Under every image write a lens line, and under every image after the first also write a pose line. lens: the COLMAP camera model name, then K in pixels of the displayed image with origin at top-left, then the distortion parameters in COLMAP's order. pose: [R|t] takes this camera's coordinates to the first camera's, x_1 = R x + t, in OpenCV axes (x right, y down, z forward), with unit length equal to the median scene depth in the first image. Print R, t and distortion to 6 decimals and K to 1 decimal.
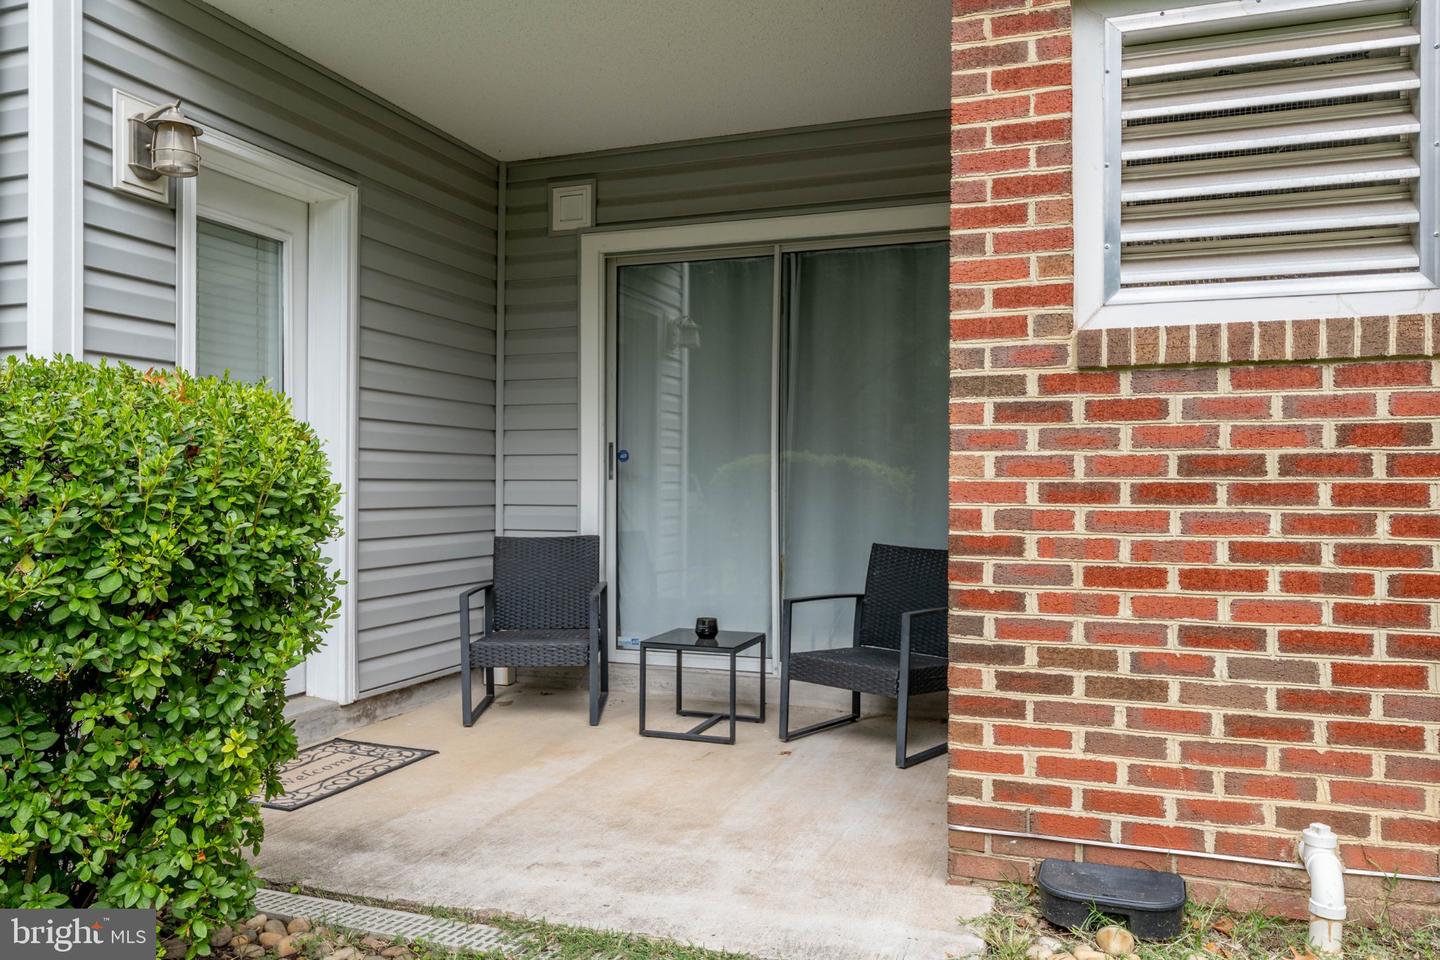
lens RADIAL K [[1086.5, 0, 721.0], [0, 1086.5, 483.4], [0, 0, 1]] dist [0.002882, 0.000330]
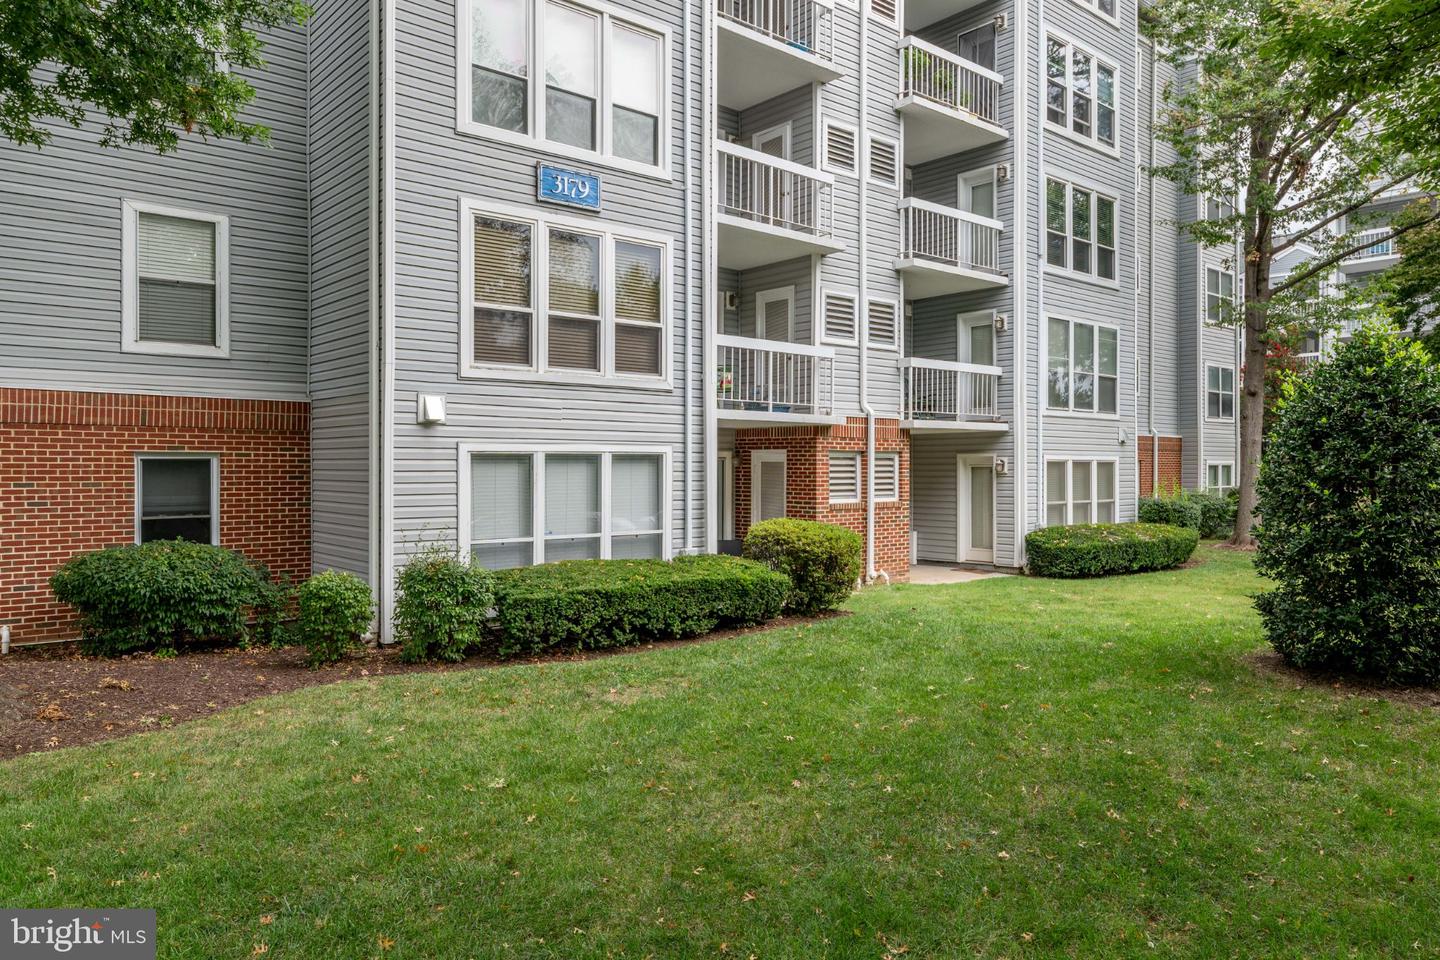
lens RADIAL K [[989.4, 0, 717.8], [0, 989.4, 472.7], [0, 0, 1]] dist [-0.002978, 0.001360]
pose [[0.480291, -0.007672, 0.877076, -5.188198], [0.000680, 0.999965, 0.008375, -0.378164], [-0.877109, -0.003426, 0.480279, -1.263896]]
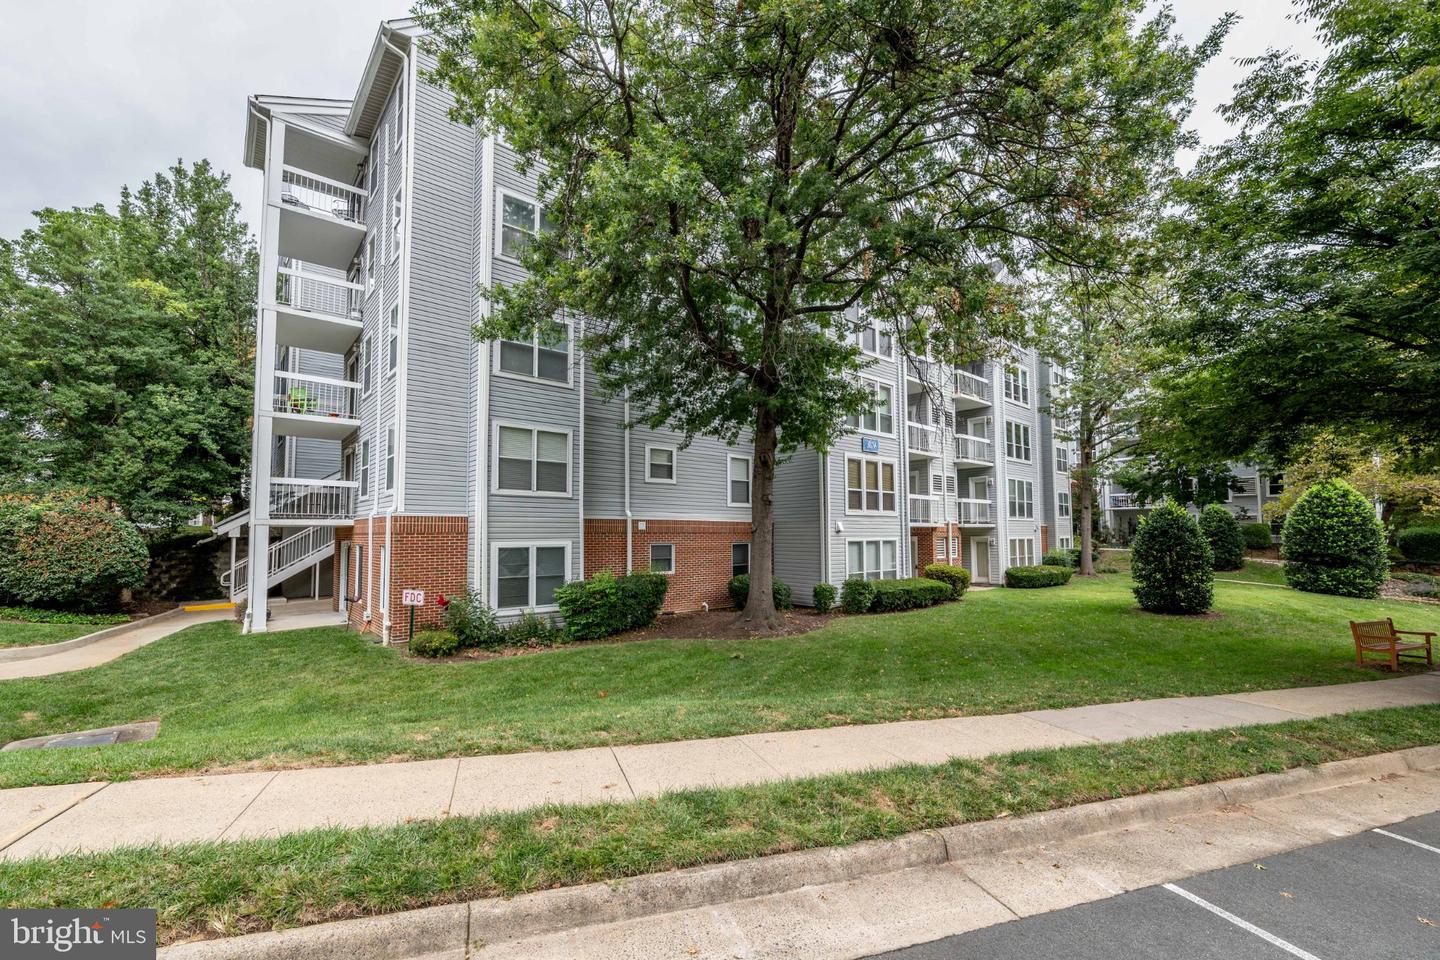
lens RADIAL K [[591.8, 0, 728.9], [0, 591.8, 504.3], [0, 0, 1]] dist [0.000130, -0.000236]
pose [[0.464744, 0.040526, 0.884517, -8.978300], [0.006820, 0.998759, -0.049344, -0.533493], [-0.885419, 0.028965, 0.463891, -0.378344]]
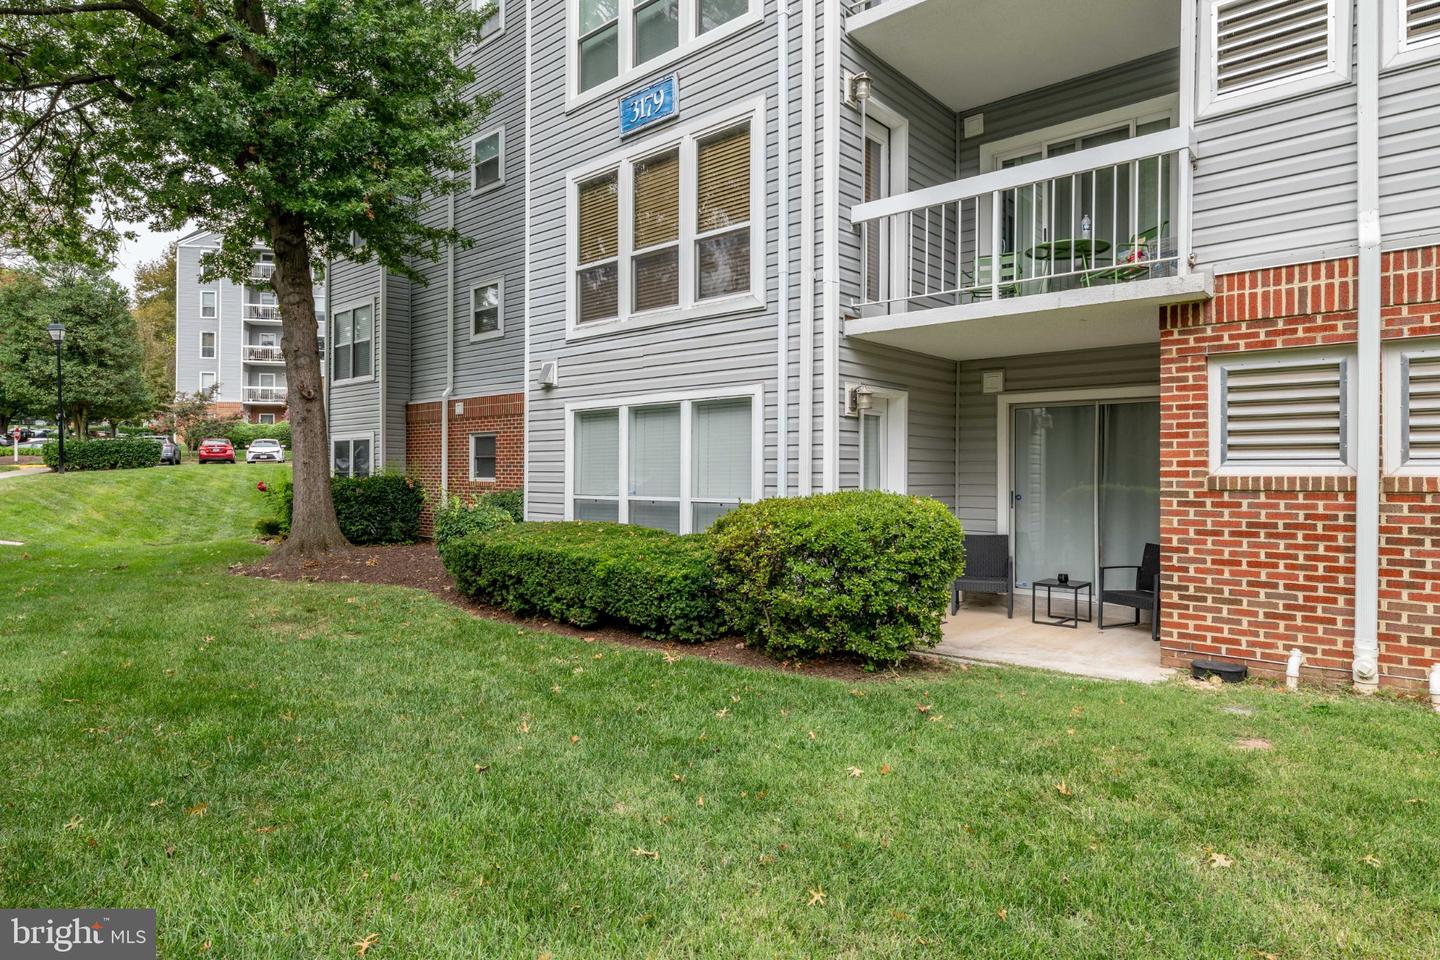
lens RADIAL K [[834.3, 0, 722.1], [0, 834.3, 470.0], [0, 0, 1]] dist [0.008350, 0.000624]
pose [[0.928856, -0.003519, -0.370423, -0.047691], [0.001672, 0.999985, -0.005307, -0.147565], [0.370436, 0.004310, 0.928848, -1.536554]]
